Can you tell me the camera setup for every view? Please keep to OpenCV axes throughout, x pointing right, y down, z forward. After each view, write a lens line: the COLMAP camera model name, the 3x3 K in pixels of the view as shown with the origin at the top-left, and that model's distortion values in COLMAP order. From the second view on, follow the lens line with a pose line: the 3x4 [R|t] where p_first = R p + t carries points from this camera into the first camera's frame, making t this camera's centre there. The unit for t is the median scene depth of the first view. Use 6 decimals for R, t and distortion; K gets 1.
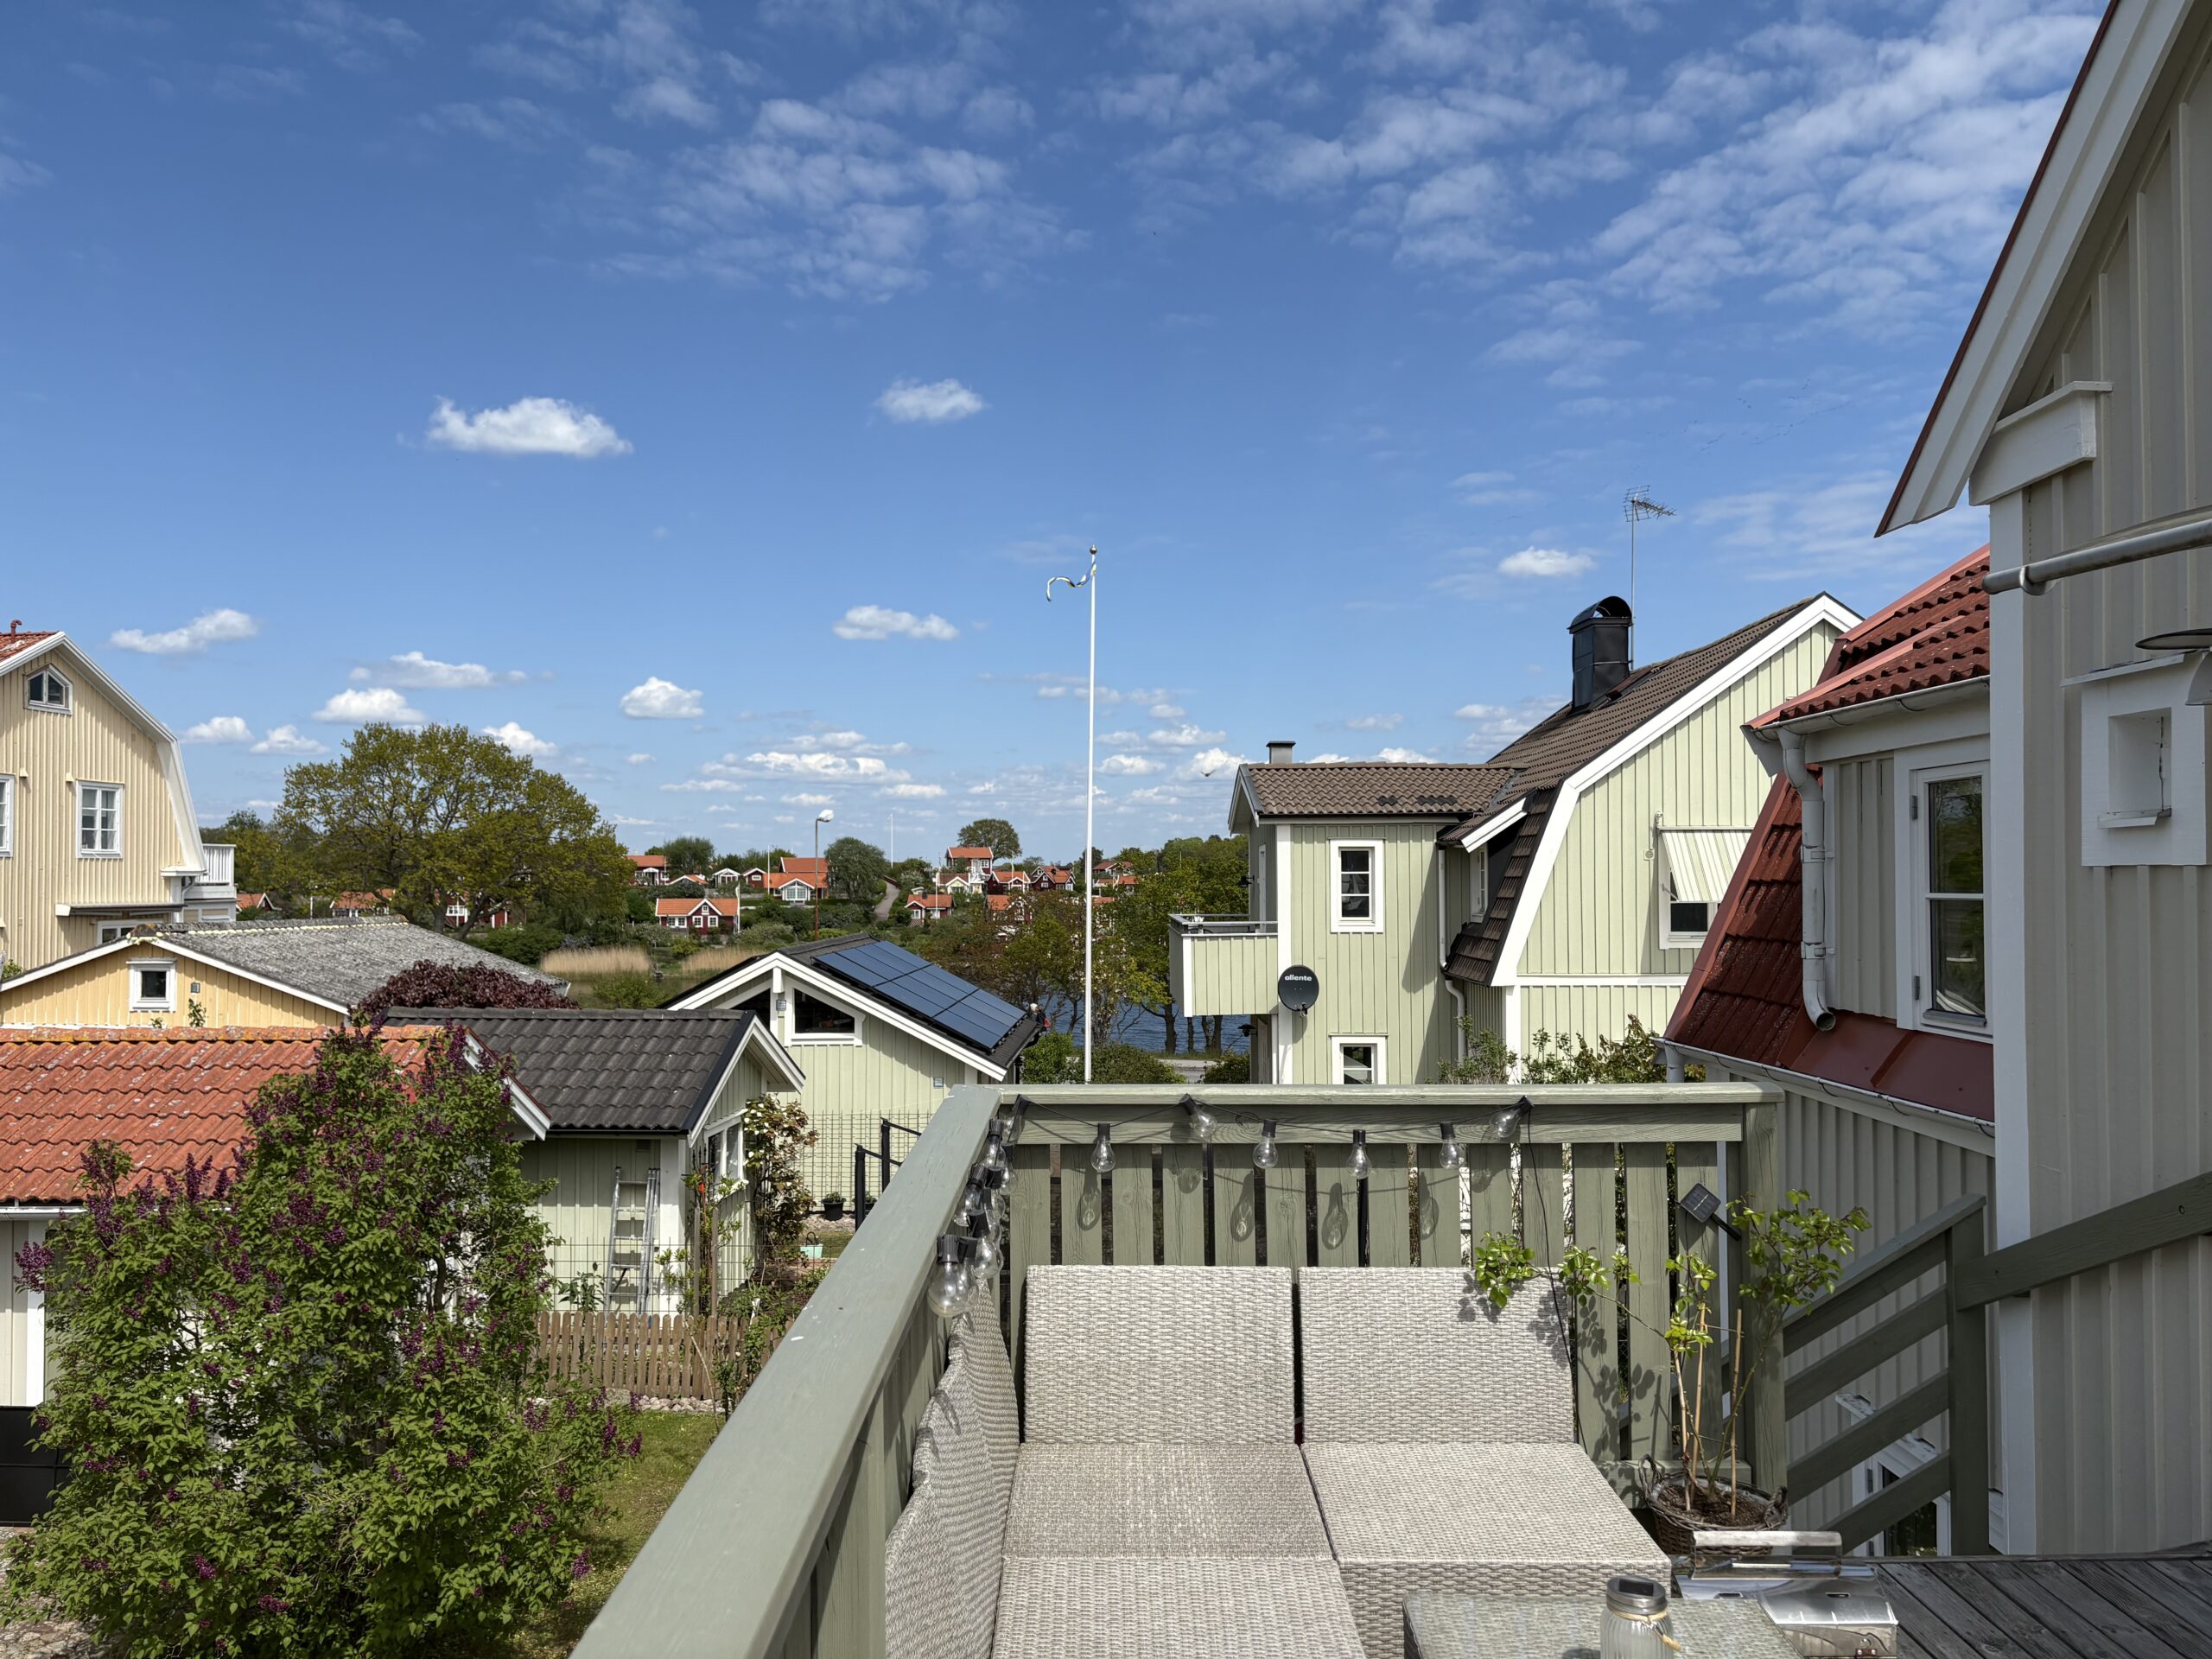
lens RADIAL K [[1689.8, 0, 1106.0], [0, 1689.8, 829.5], [0, 0, 1]] dist [0.026894, -0.002786]
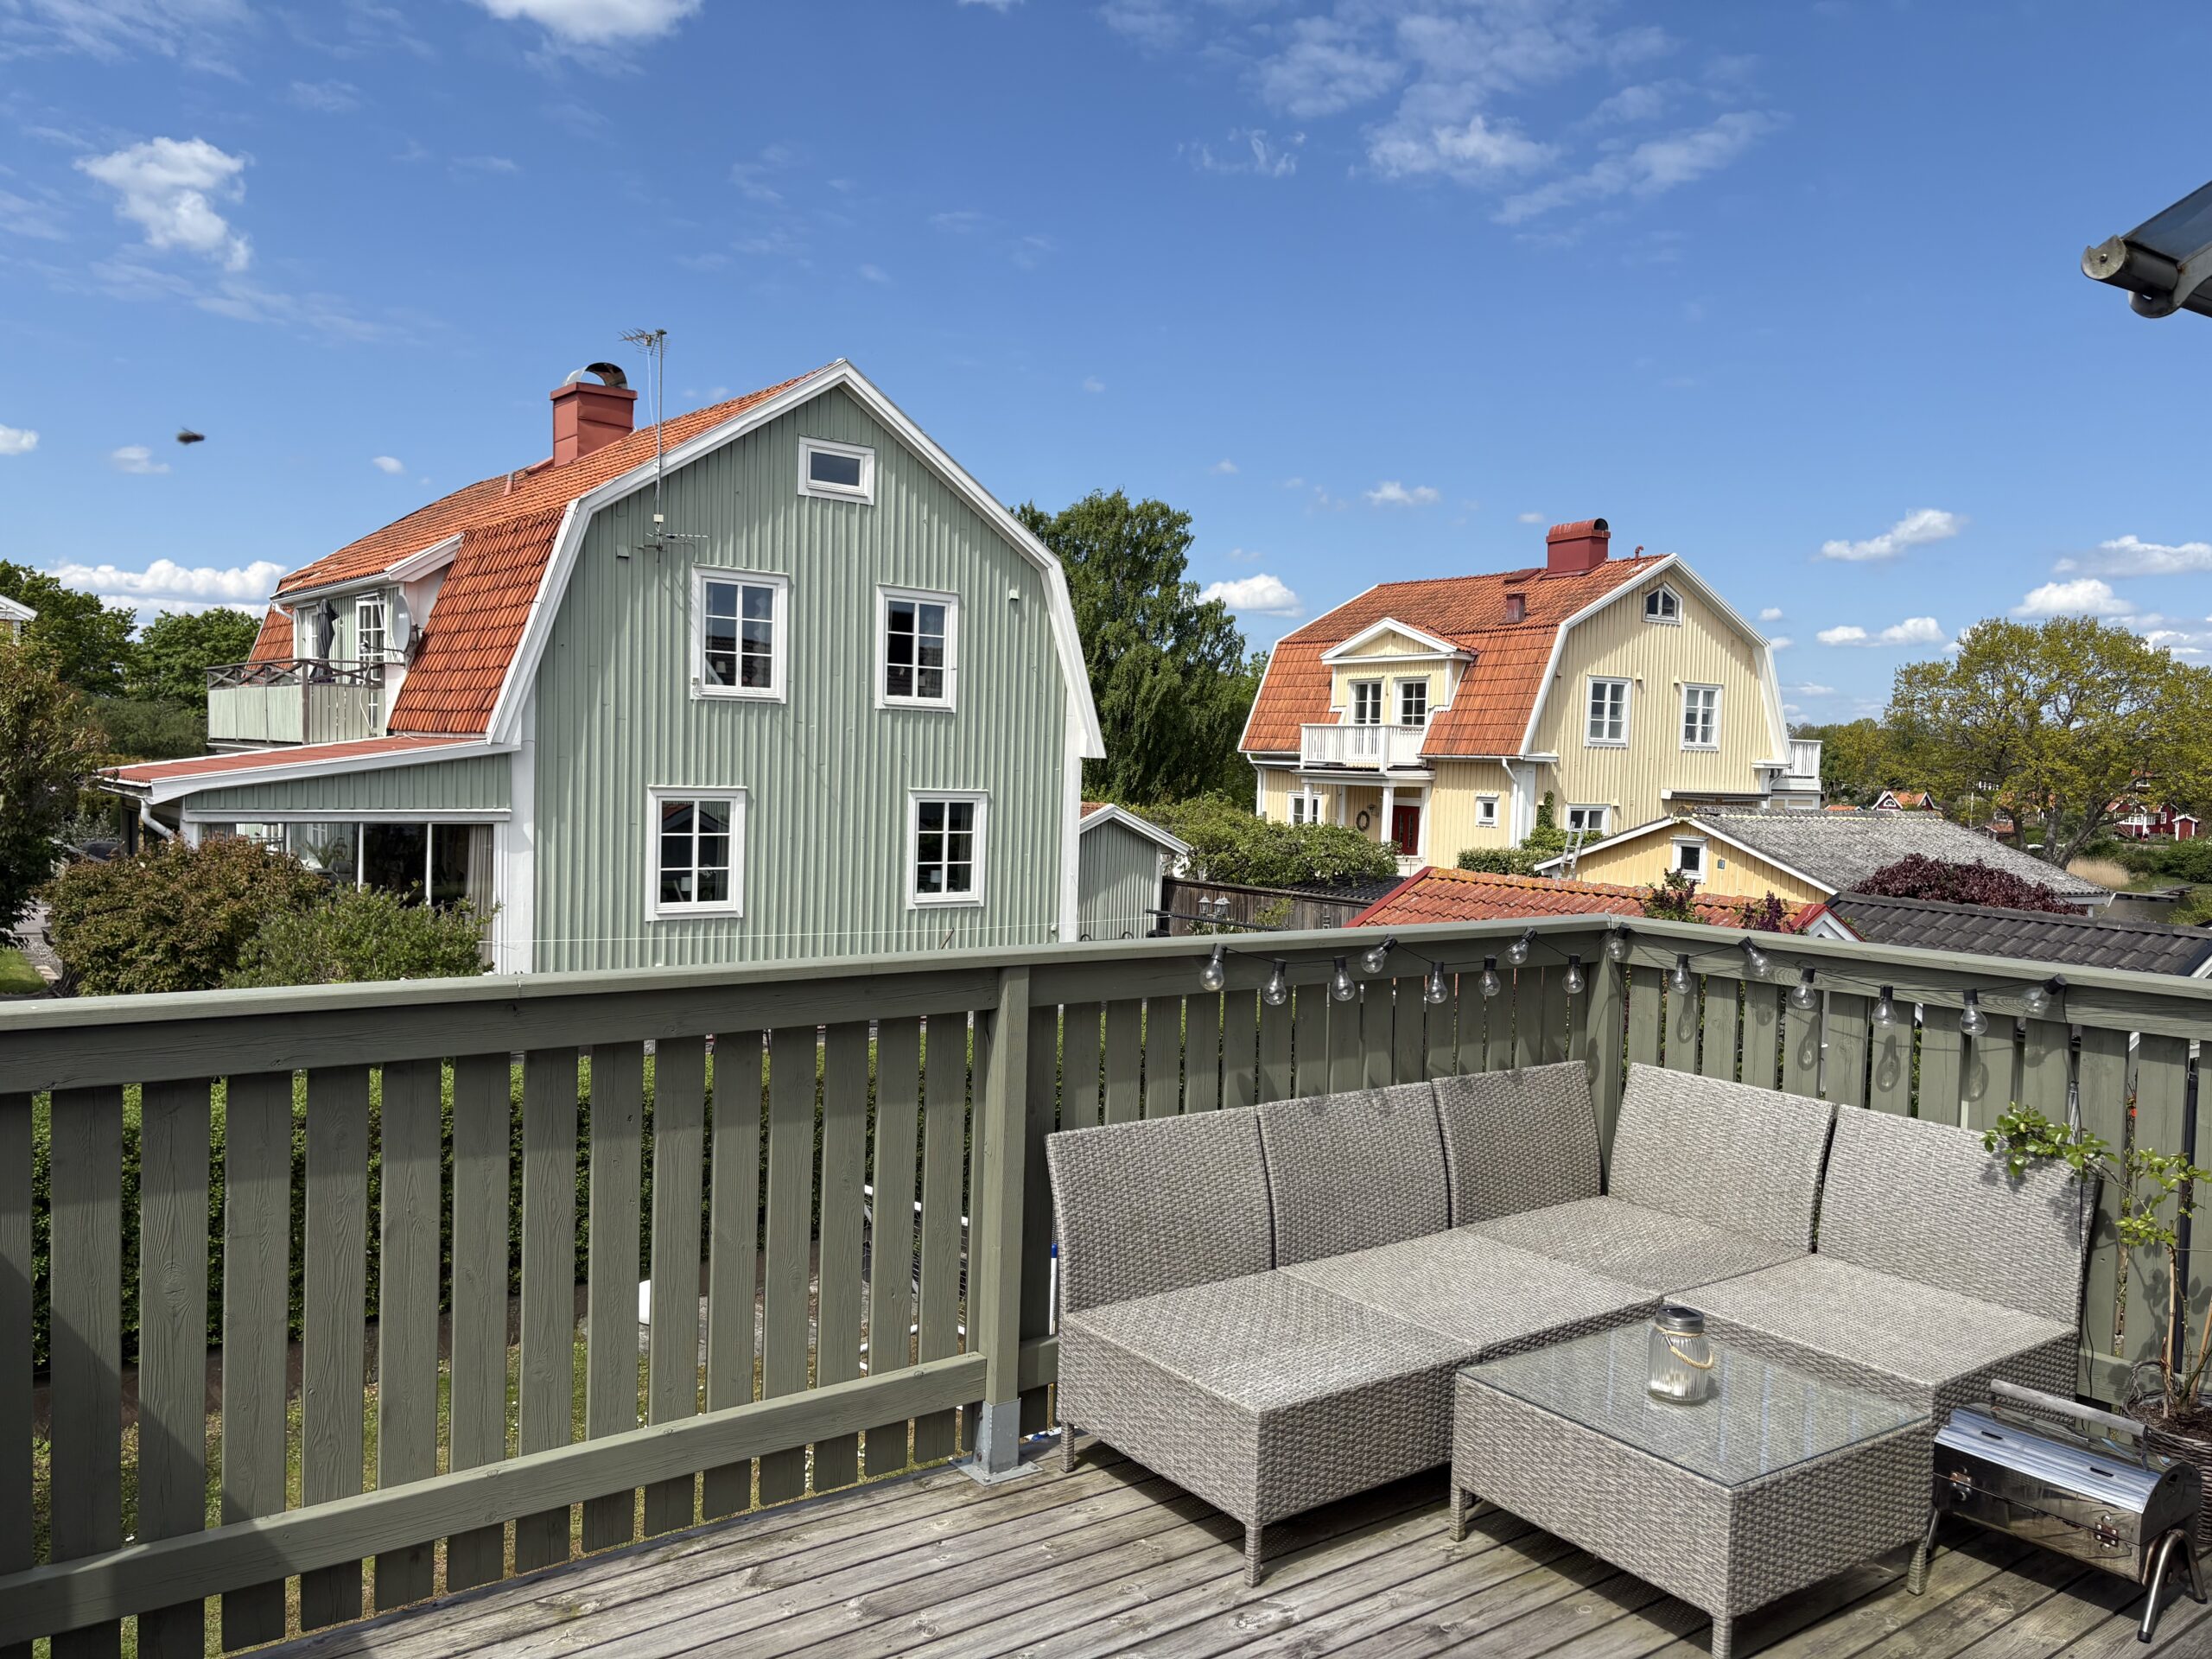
lens RADIAL K [[1702.9, 0, 1106.0], [0, 1702.9, 829.5], [0, 0, 1]] dist [-0.048419, 0.163361]
pose [[0.605264, 0.056496, -0.794017, 0.112479], [-0.009863, 0.997934, 0.063487, 0.002279], [0.795964, -0.030596, 0.604571, -0.007494]]
